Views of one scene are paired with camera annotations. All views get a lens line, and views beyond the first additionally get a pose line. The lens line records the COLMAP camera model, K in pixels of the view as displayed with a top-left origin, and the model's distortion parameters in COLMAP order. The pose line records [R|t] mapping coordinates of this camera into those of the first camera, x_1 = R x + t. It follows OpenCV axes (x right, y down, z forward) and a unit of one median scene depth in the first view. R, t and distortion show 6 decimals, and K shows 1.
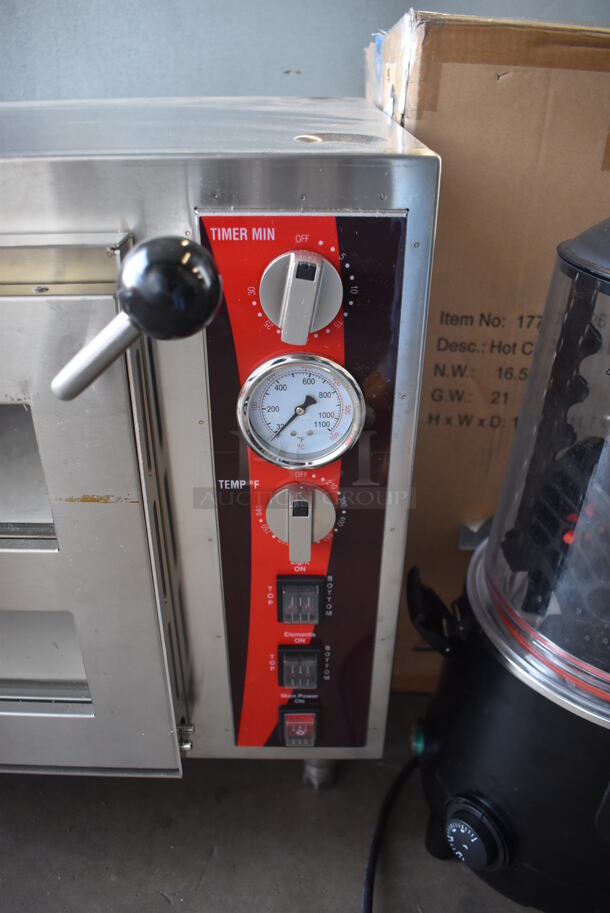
lens RADIAL K [[697.8, 0, 305.0], [0, 697.8, 456.5], [0, 0, 1]] dist [-0.094823, 0.001594]
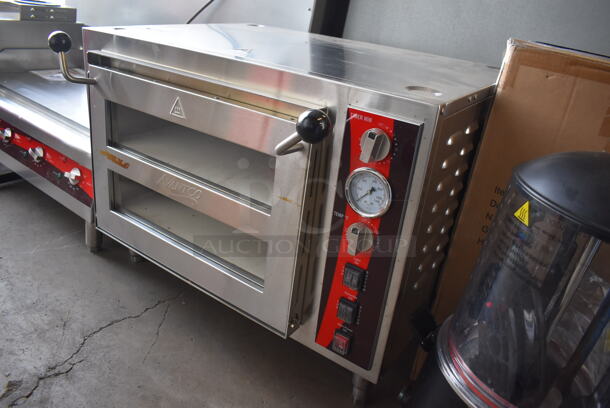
lens RADIAL K [[466.2, 0, 305.0], [0, 466.2, 204.0], [0, 0, 1]] dist [-0.094823, 0.001594]
pose [[0.815391, 0.312634, -0.487235, 0.524409], [-0.369770, 0.928843, -0.022821, 0.077600], [0.445430, 0.198773, 0.872973, -0.431496]]
